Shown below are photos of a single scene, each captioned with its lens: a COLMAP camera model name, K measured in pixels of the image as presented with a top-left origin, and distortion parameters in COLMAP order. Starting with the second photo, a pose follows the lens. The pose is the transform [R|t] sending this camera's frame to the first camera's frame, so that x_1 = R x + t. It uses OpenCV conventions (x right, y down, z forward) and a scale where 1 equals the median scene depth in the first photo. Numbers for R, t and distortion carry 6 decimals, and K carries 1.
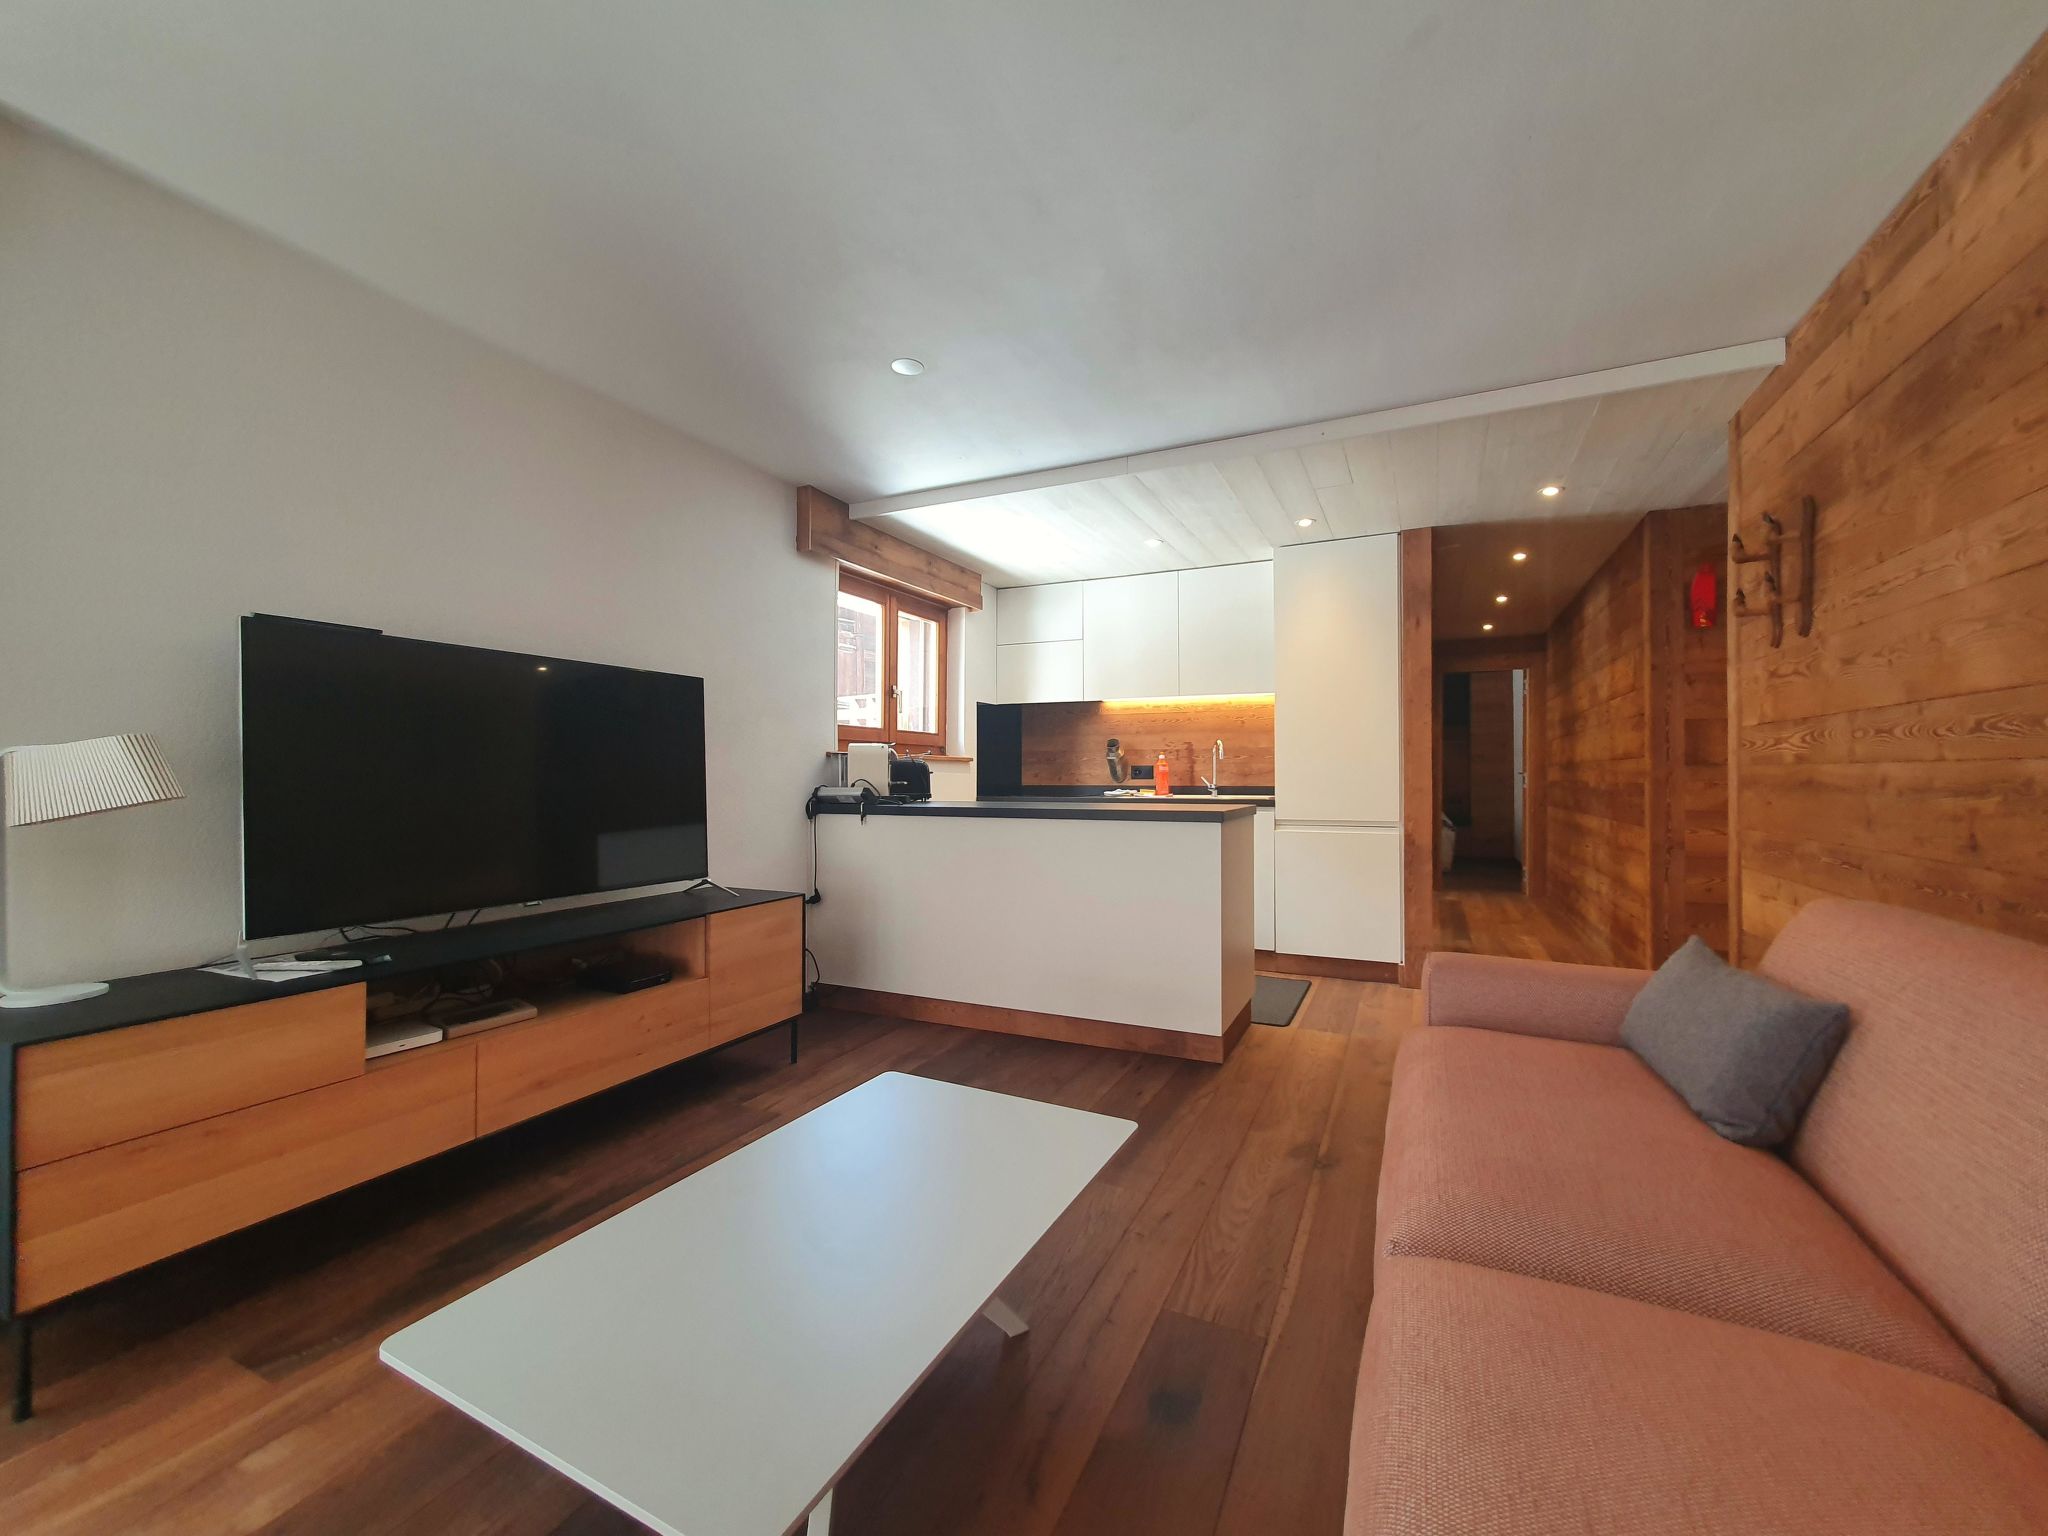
lens RADIAL K [[825.7, 0, 1027.3], [0, 825.7, 779.0], [0, 0, 1]] dist [0.008079, -0.000228]
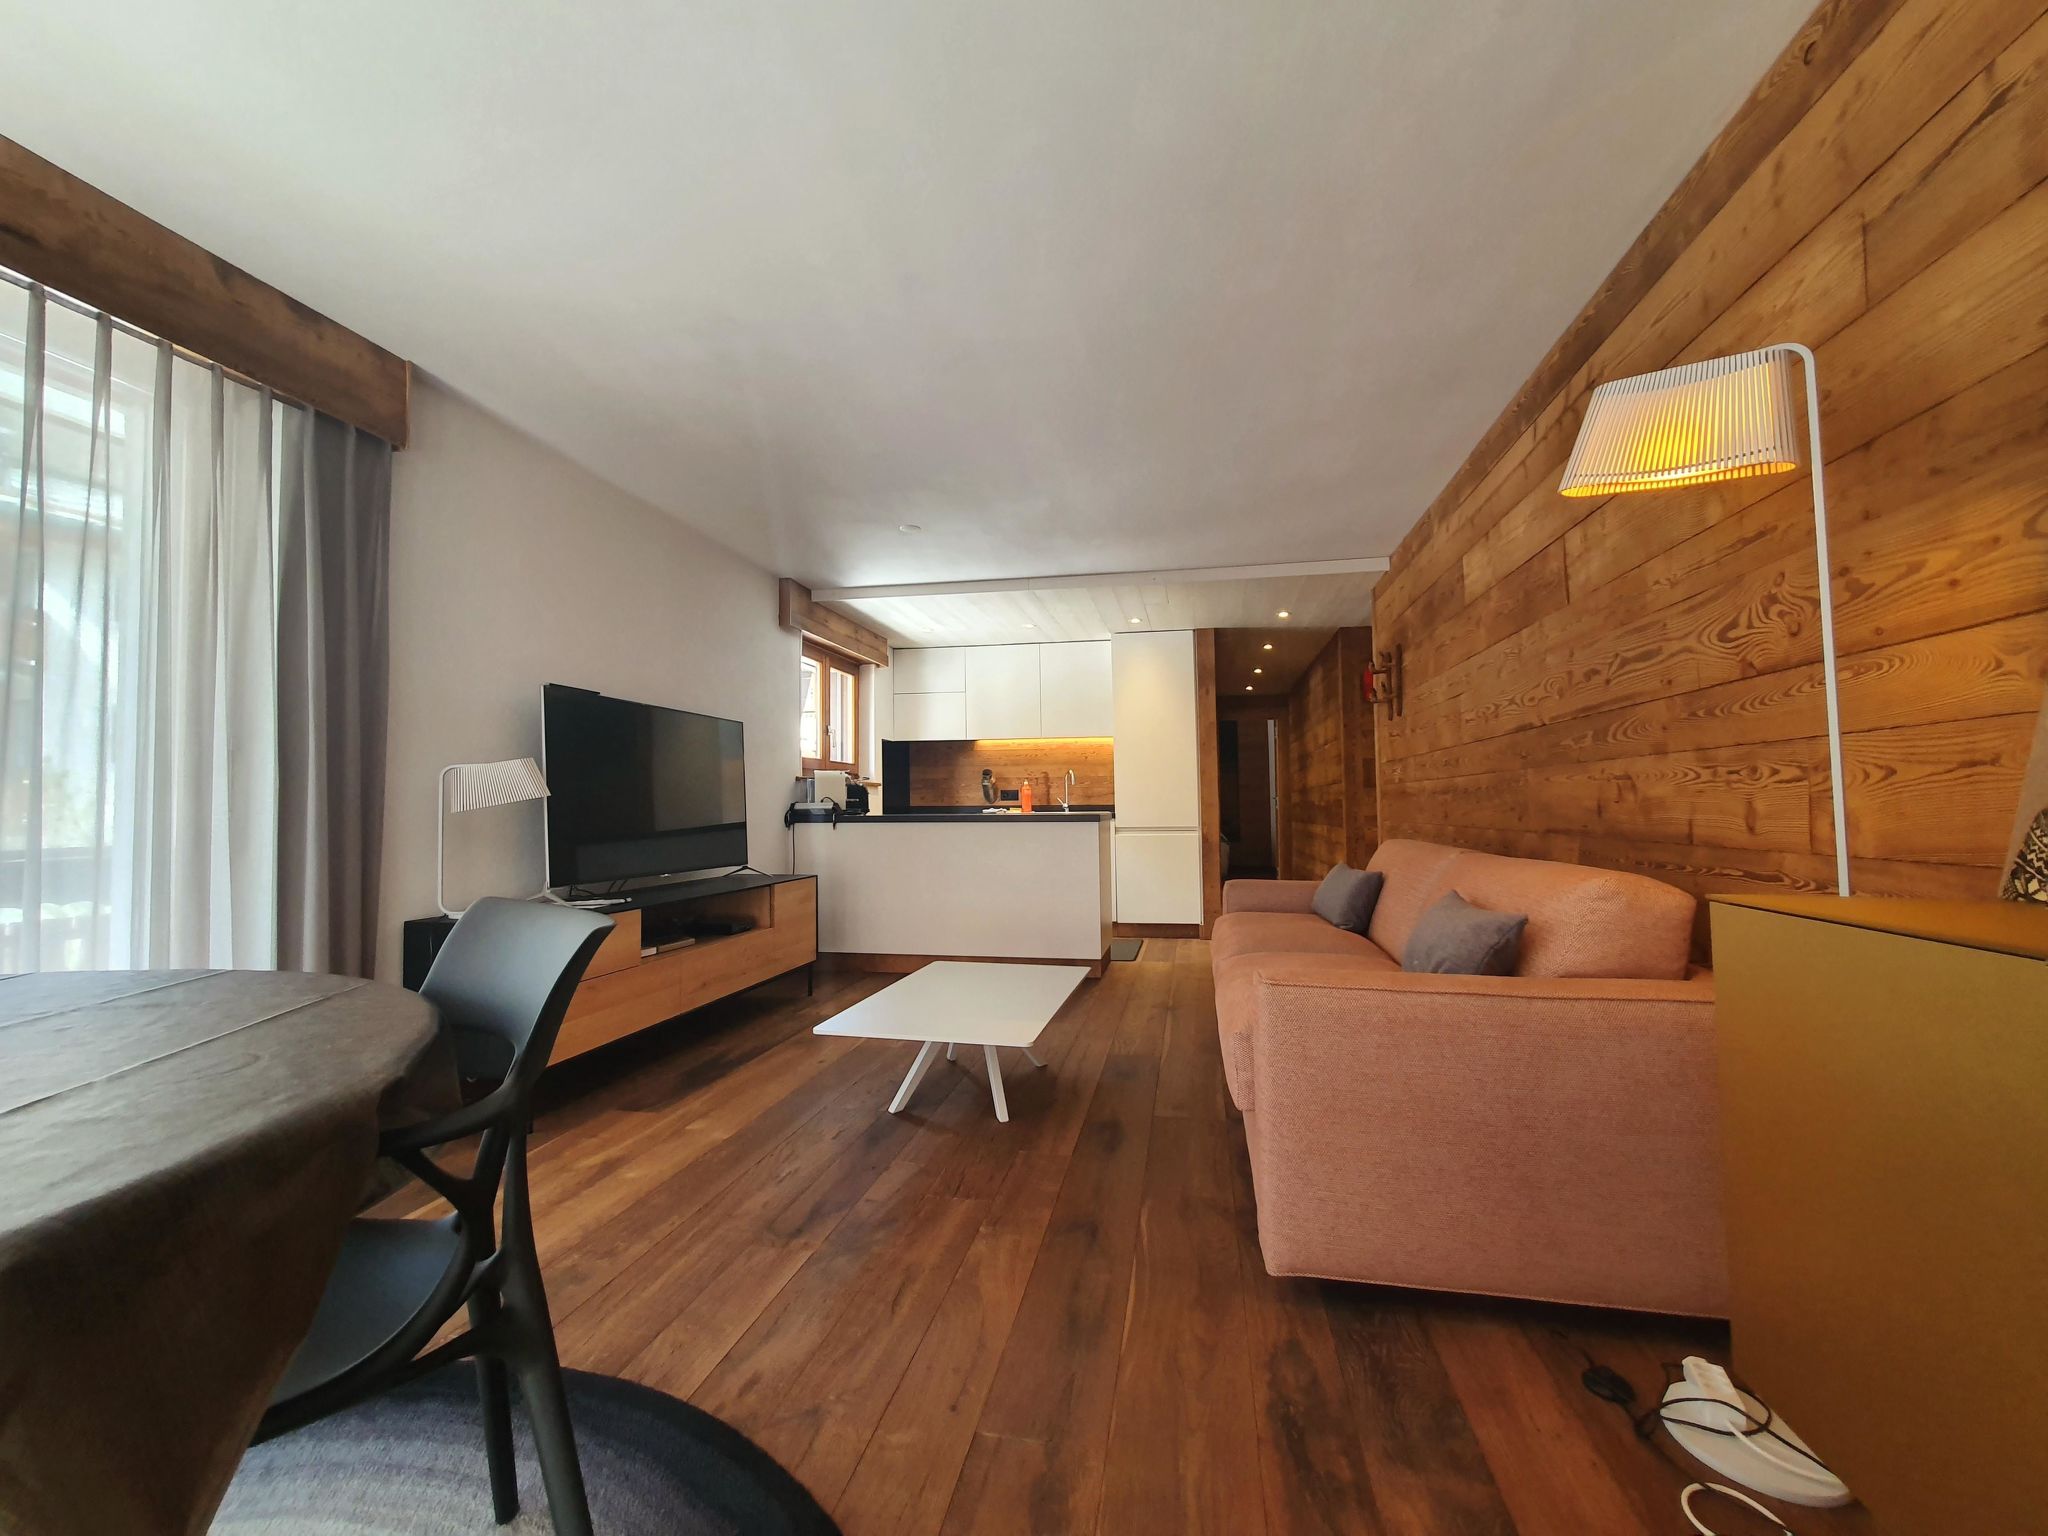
lens RADIAL K [[825.7, 0, 1024.0], [0, 825.7, 767.5], [0, 0, 1]] dist [0.008079, -0.000228]
pose [[0.971456, 0.007374, 0.237104, -0.193191], [0.005532, 0.998541, -0.053720, 0.023894], [-0.237154, 0.053498, 0.969998, -0.344424]]
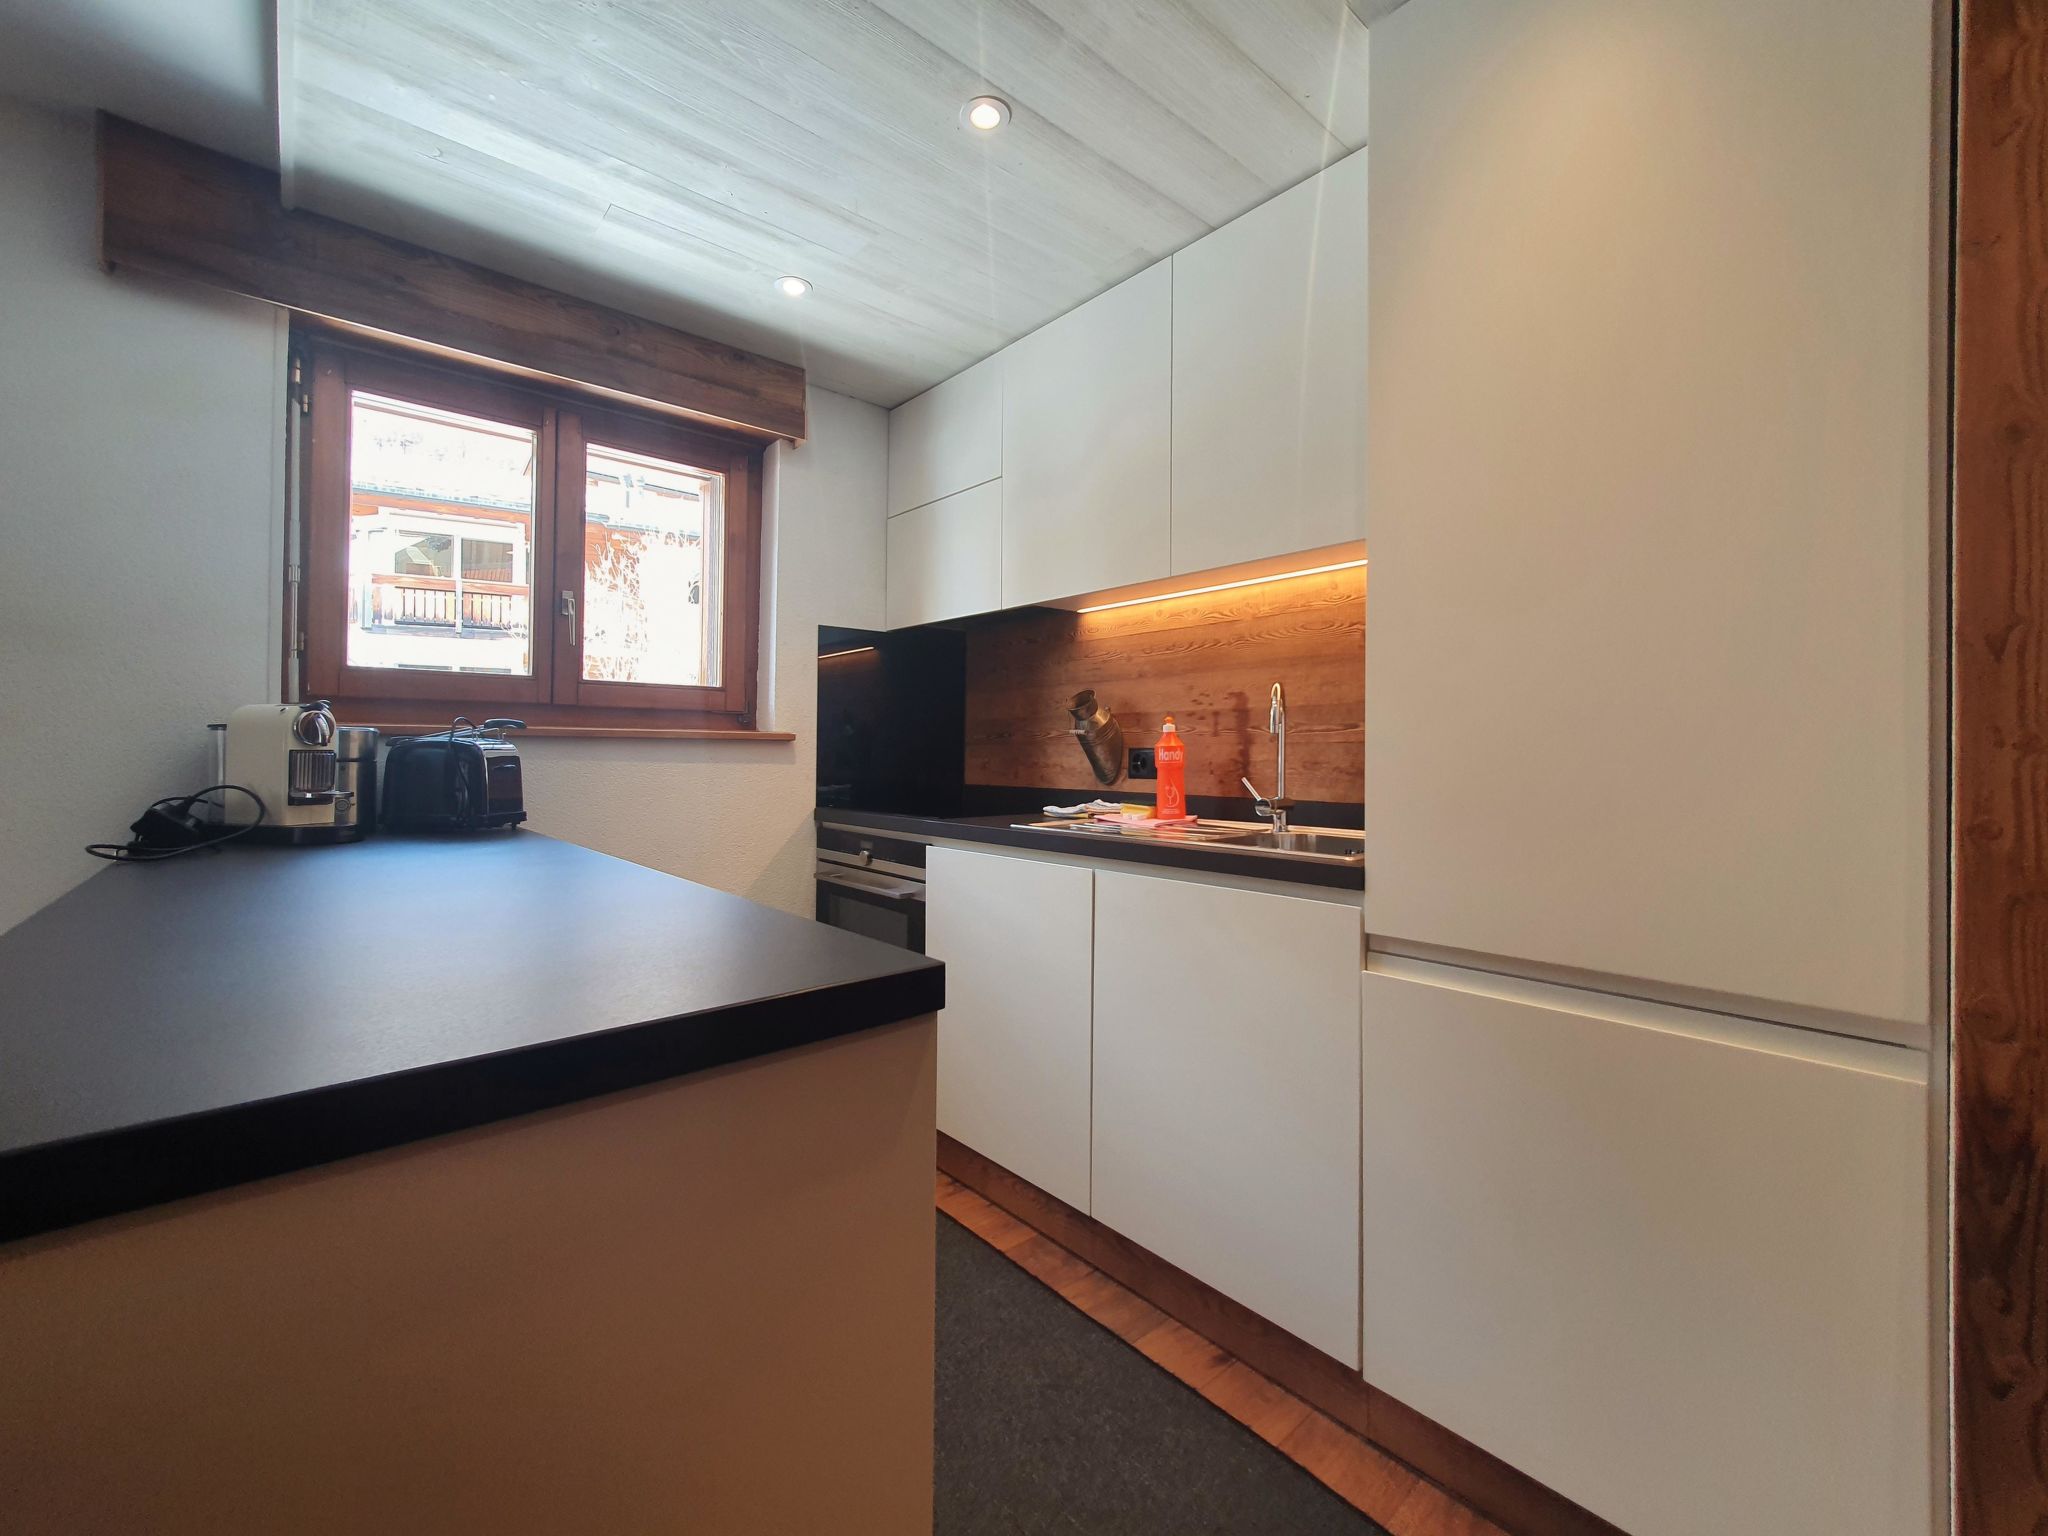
lens RADIAL K [[825.7, 0, 1021.0], [0, 825.7, 749.5], [0, 0, 1]] dist [0.008079, -0.000228]
pose [[0.919187, 0.001446, -0.393819, 0.337207], [-0.004008, 0.999976, -0.005683, -0.016991], [0.393801, 0.006802, 0.919171, 0.749473]]
